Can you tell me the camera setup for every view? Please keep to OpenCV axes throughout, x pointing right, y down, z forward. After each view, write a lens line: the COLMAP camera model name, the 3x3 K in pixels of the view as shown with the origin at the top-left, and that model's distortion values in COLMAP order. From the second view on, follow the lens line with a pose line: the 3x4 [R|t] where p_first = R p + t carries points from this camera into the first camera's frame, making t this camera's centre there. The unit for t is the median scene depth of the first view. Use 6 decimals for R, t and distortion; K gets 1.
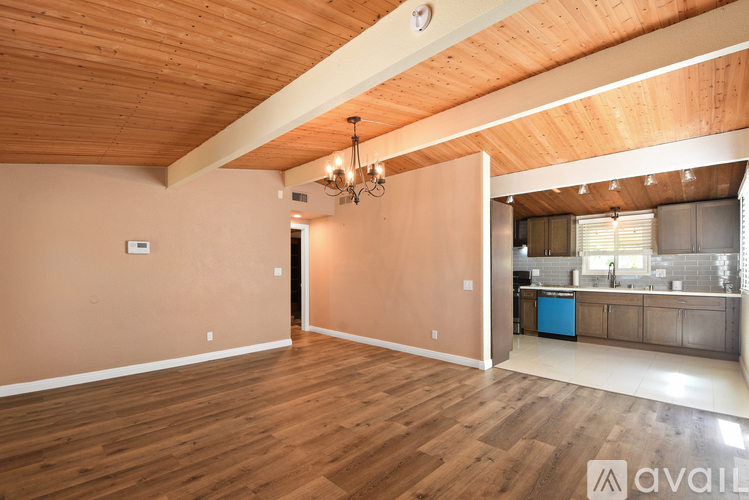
lens RADIAL K [[338.6, 0, 375.0], [0, 338.6, 265.0], [0, 0, 1]] dist [-0.000246, -0.013830]
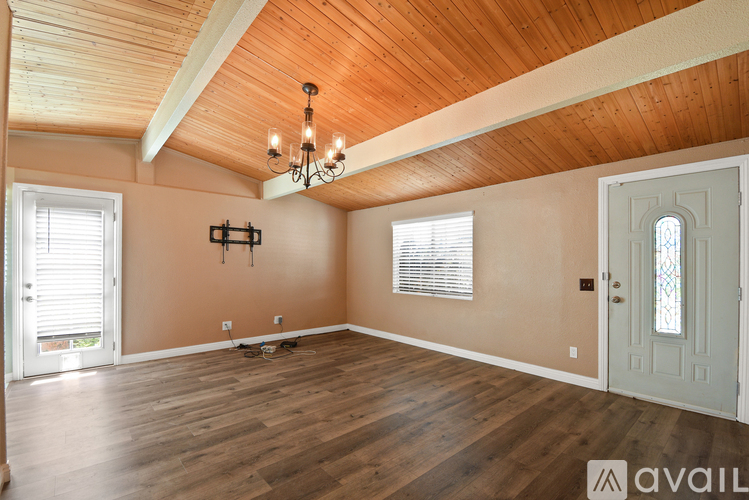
lens RADIAL K [[338.6, 0, 375.0], [0, 338.6, 265.0], [0, 0, 1]] dist [-0.000246, -0.013830]
pose [[-0.997459, -0.003012, 0.071182, -0.360485], [-0.003548, 0.999966, -0.007400, 0.023589], [-0.071158, -0.007634, -0.997436, 2.308639]]
